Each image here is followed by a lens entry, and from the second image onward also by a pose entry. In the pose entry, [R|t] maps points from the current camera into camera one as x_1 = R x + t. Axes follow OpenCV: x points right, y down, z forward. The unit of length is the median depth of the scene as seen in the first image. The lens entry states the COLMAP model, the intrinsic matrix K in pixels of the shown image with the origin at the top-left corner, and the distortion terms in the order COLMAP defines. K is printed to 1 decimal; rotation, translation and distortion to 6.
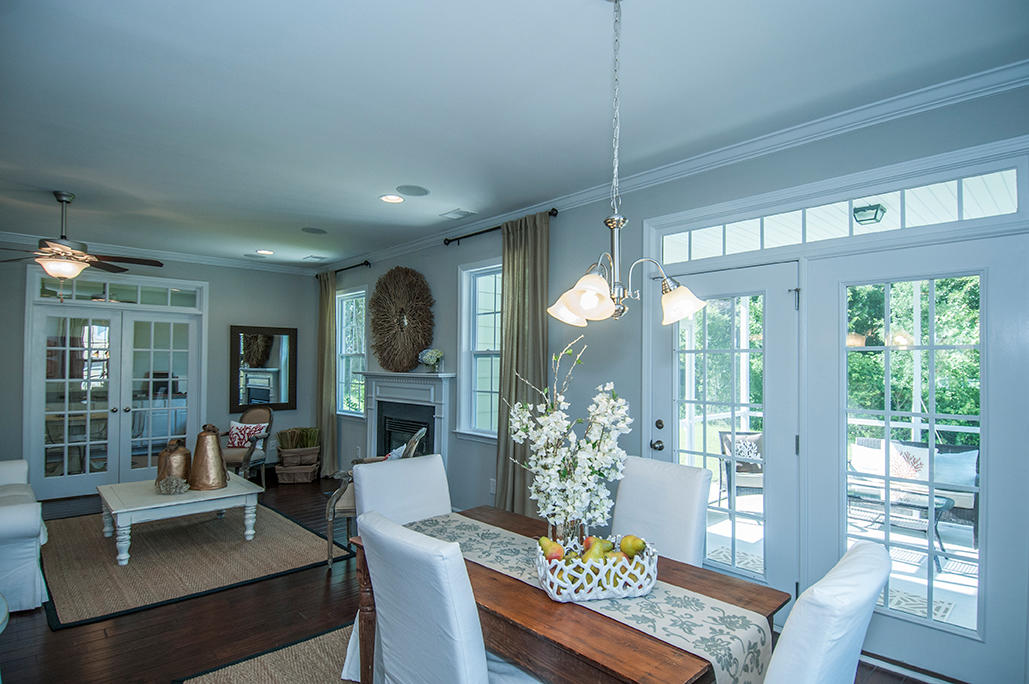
lens RADIAL K [[535.5, 0, 536.7], [0, 535.5, 361.2], [0, 0, 1]] dist [0.000896, -0.000196]
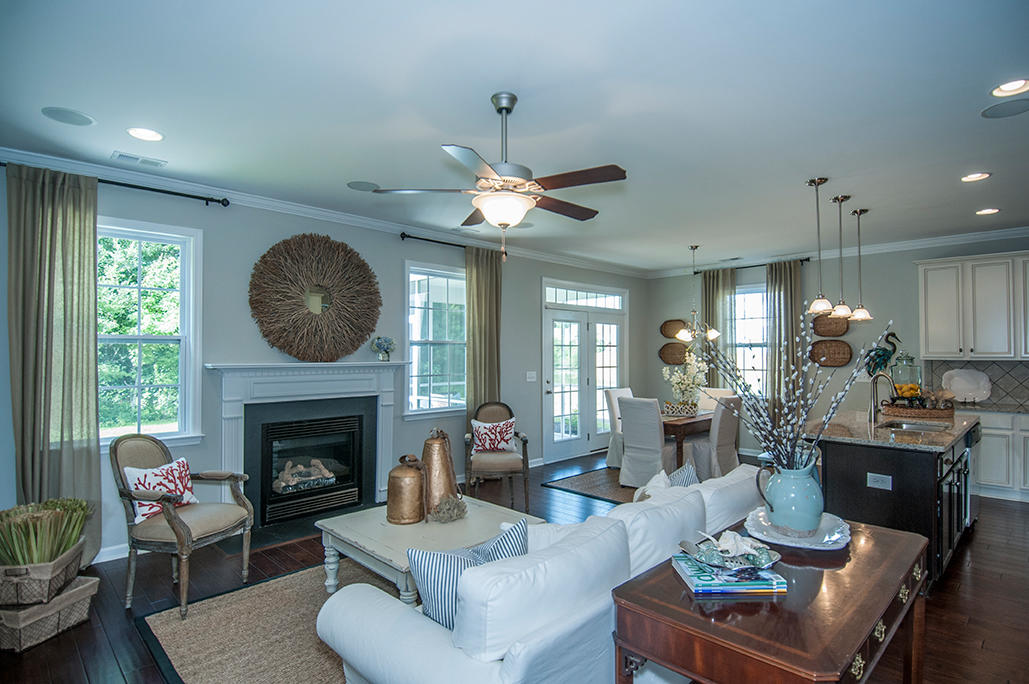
lens RADIAL K [[534.9, 0, 531.7], [0, 534.9, 351.9], [0, 0, 1]] dist [0.060369, -0.061954]
pose [[-0.022871, -0.002565, 0.999735, -1.184170], [-0.002253, 0.999994, 0.002514, 0.002259], [-0.999736, -0.002195, -0.022877, 0.741956]]
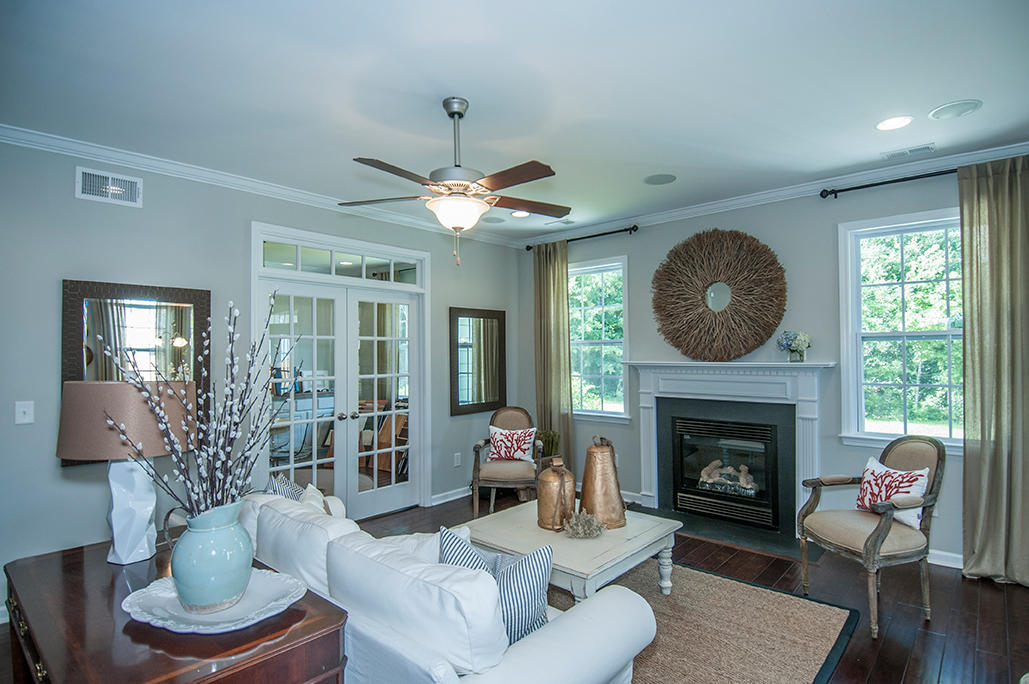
lens RADIAL K [[533.8, 0, 519.6], [0, 533.8, 343.8], [0, 0, 1]] dist [0.055600, -0.068162]
pose [[0.997822, -0.012642, 0.064737, -0.644147], [0.013676, 0.999786, -0.015550, 0.003405], [-0.064527, 0.016401, 0.997781, 0.233623]]
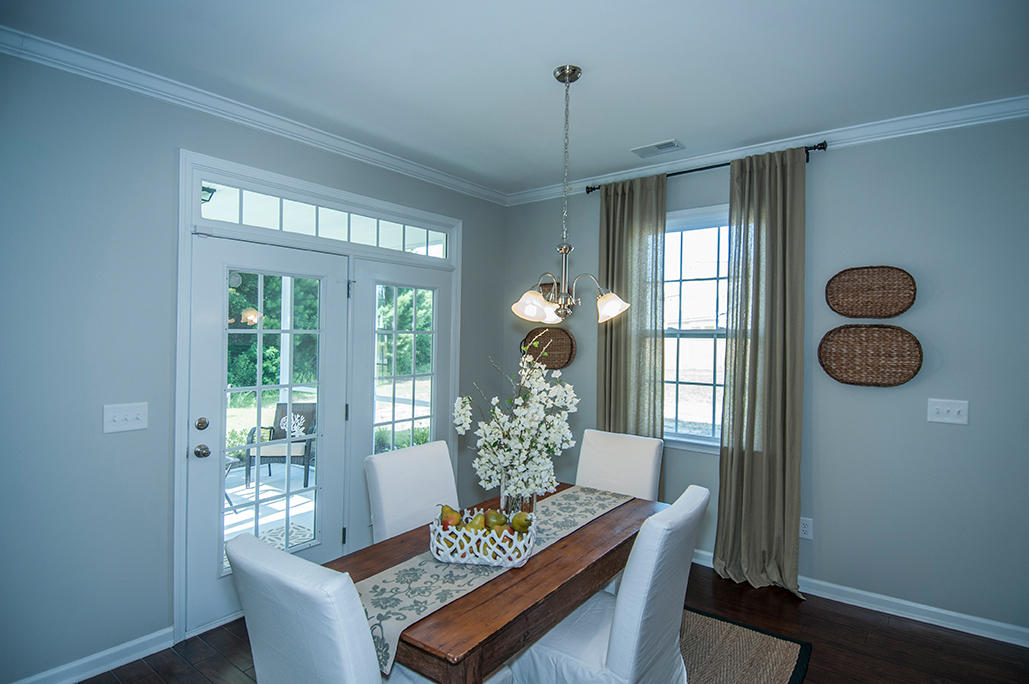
lens RADIAL K [[535.2, 0, 523.4], [0, 535.2, 340.9], [0, 0, 1]] dist [0.062069, -0.066371]
pose [[-0.152267, -0.020033, 0.988136, -0.410701], [-0.011651, 0.999761, 0.018473, -0.014690], [-0.988271, -0.008700, -0.152464, 0.447791]]
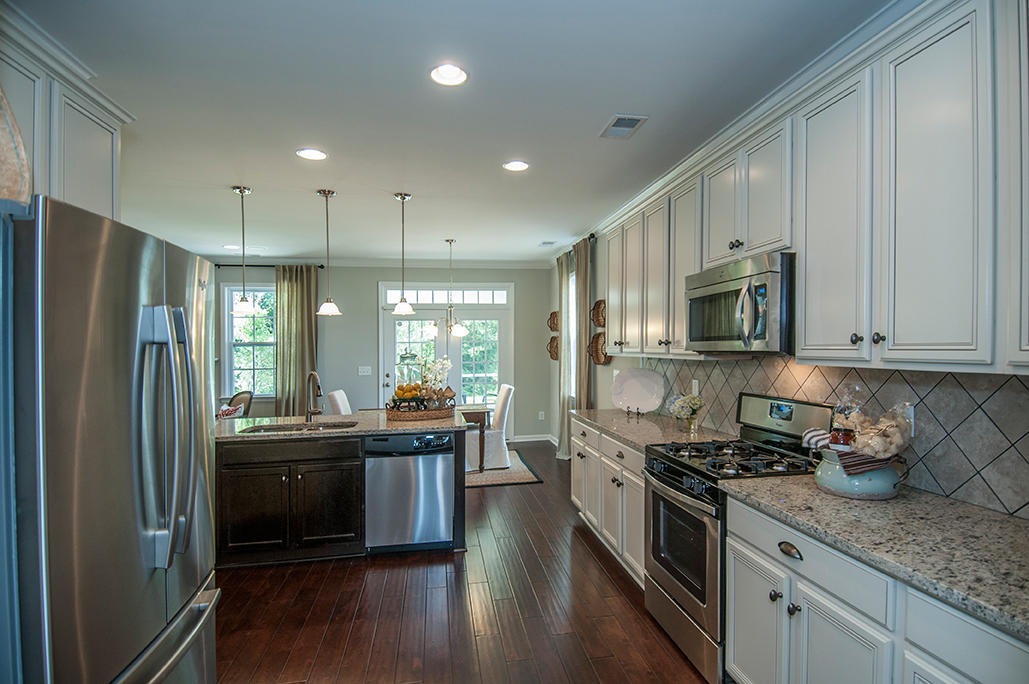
lens RADIAL K [[534.9, 0, 531.7], [0, 534.9, 351.9], [0, 0, 1]] dist [0.060369, -0.061954]
pose [[0.559866, -0.020068, 0.828340, -0.854632], [0.014230, 0.999792, 0.014604, -0.002009], [-0.828461, 0.003611, 0.560035, -0.490198]]
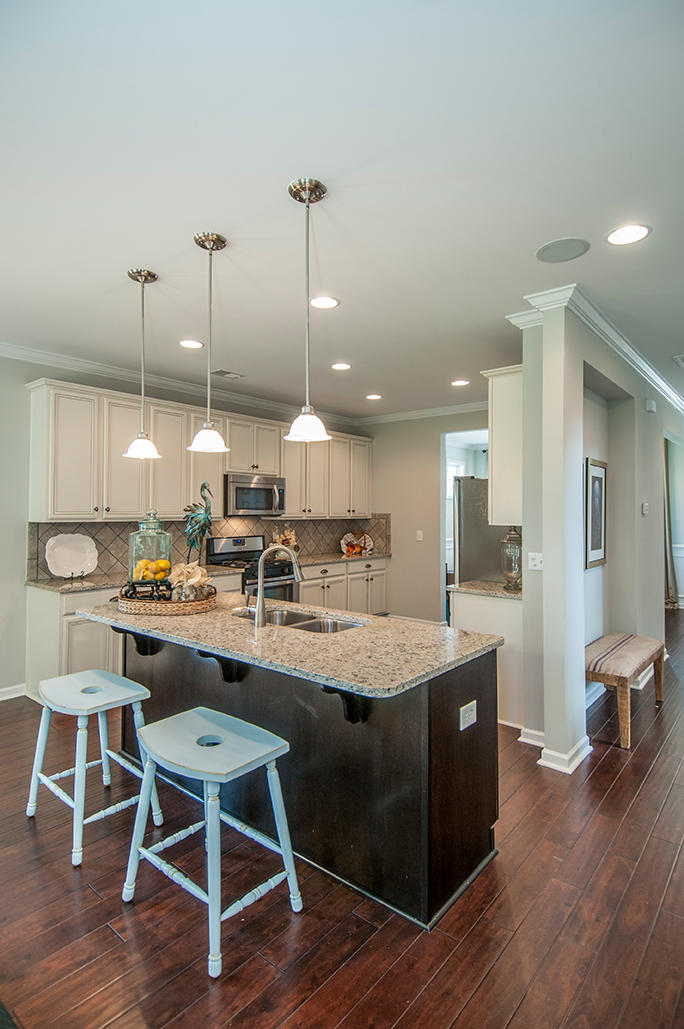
lens RADIAL K [[534.9, 0, 337.9], [0, 534.9, 496.2], [0, 0, 1]] dist [0.060369, -0.061954]
pose [[-0.995520, -0.014098, -0.093490, -0.406505], [-0.011526, 0.999542, -0.027993, -0.001805], [0.093841, -0.026790, -0.995227, 0.719276]]
